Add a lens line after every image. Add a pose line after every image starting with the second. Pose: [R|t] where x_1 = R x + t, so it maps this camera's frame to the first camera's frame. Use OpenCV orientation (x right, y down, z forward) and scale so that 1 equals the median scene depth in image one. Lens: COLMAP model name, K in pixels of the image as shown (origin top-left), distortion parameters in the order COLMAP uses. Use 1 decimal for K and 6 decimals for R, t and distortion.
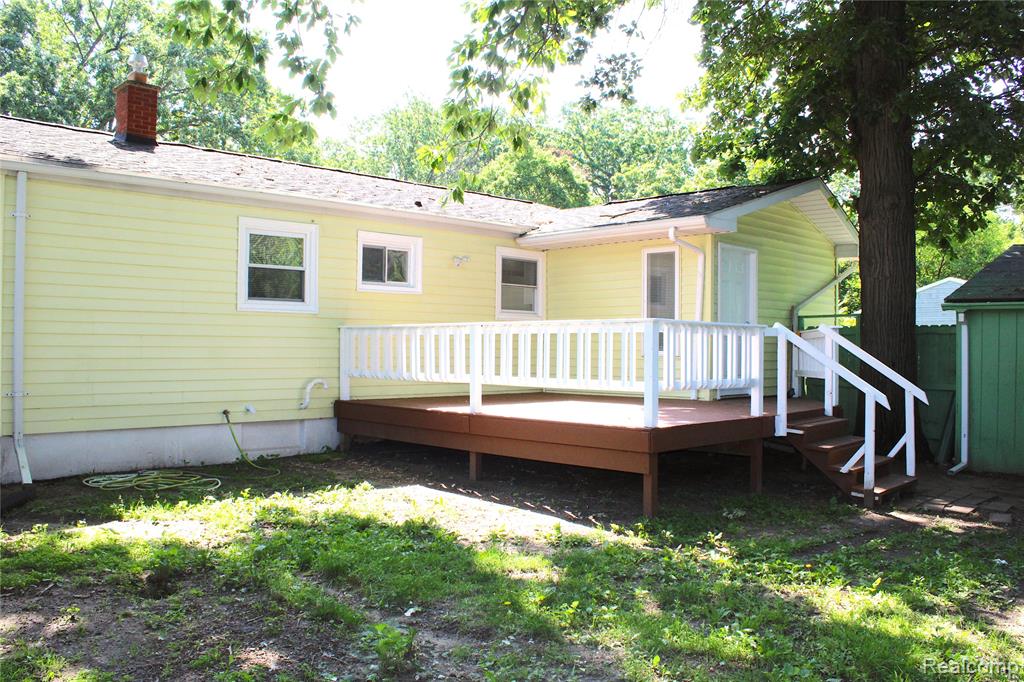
lens RADIAL K [[858.2, 0, 512.0], [0, 858.2, 341.0], [0, 0, 1]] dist [-0.180952, 0.171940]
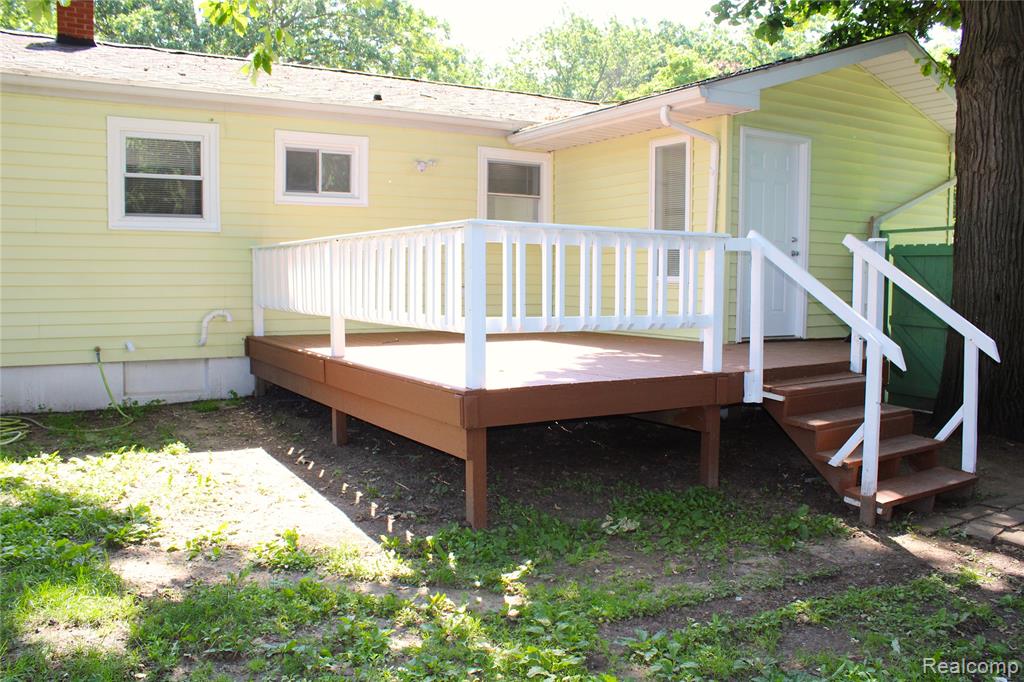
lens RADIAL K [[858.2, 0, 512.0], [0, 858.2, 341.0], [0, 0, 1]] dist [-0.180952, 0.171940]
pose [[0.972739, 0.016362, -0.231325, 0.245164], [0.002700, 0.996641, 0.081844, 0.007834], [0.231887, -0.080238, 0.969428, 0.267173]]
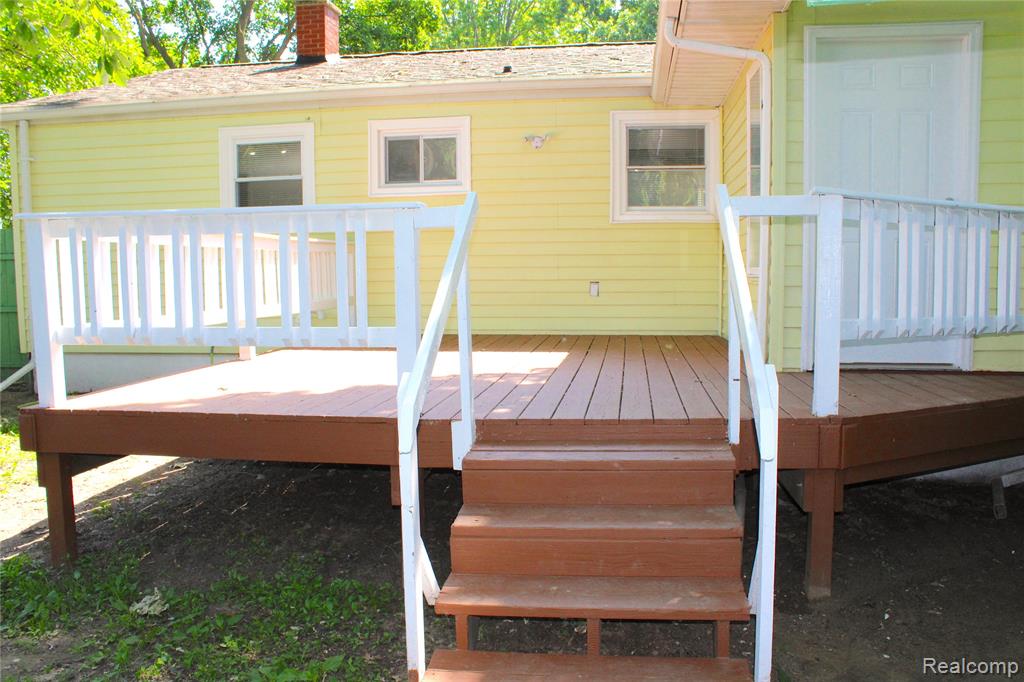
lens RADIAL K [[858.2, 0, 512.0], [0, 858.2, 341.0], [0, 0, 1]] dist [-0.180952, 0.171940]
pose [[0.599746, 0.054531, -0.798330, 0.569759], [0.018674, 0.996450, 0.082092, 0.013227], [0.799972, -0.064143, 0.596599, 0.660915]]
